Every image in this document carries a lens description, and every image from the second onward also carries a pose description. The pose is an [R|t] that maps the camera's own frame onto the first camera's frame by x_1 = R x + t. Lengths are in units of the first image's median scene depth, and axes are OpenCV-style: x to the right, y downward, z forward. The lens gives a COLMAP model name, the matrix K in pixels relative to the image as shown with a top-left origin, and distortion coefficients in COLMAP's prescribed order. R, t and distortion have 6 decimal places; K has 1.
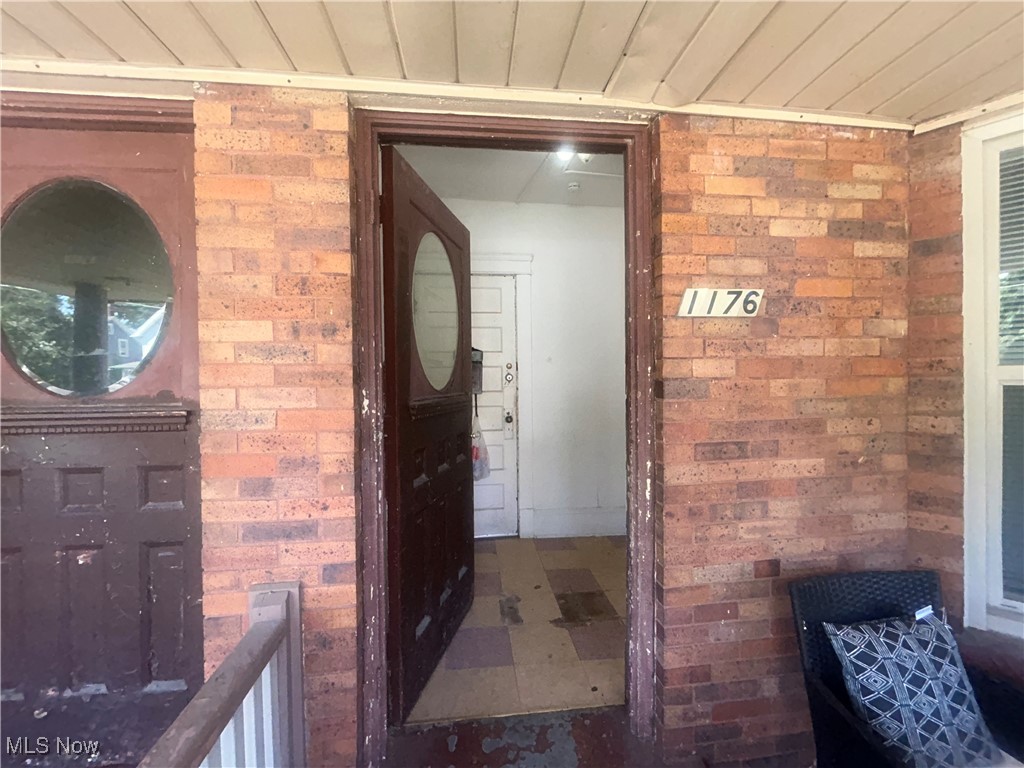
lens RADIAL K [[412.2, 0, 513.6], [0, 412.2, 379.4], [0, 0, 1]] dist [-0.000777, 0.001486]
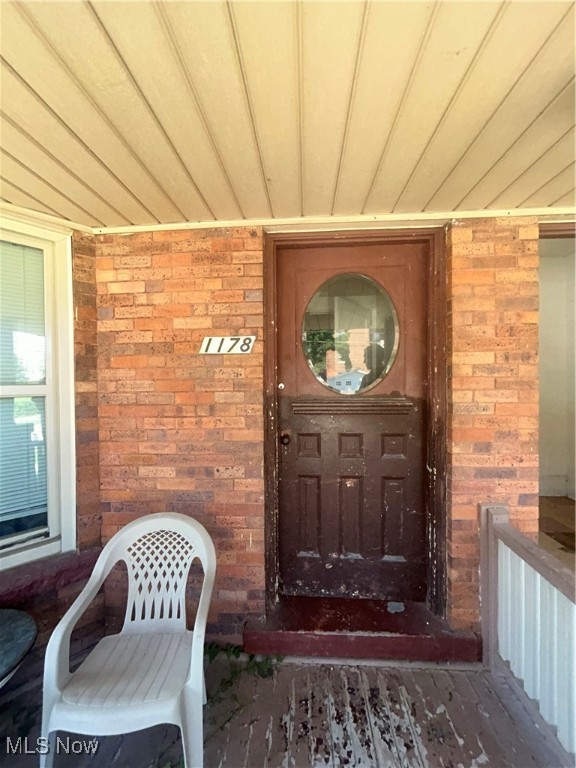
lens RADIAL K [[309.1, 0, 288.5], [0, 309.1, 381.1], [0, 0, 1]] dist [-0.000777, 0.001486]
pose [[0.987545, 0.002521, -0.157318, -1.226623], [-0.001610, 0.999981, 0.005922, -0.025092], [0.157330, -0.005595, 0.987530, -0.420762]]
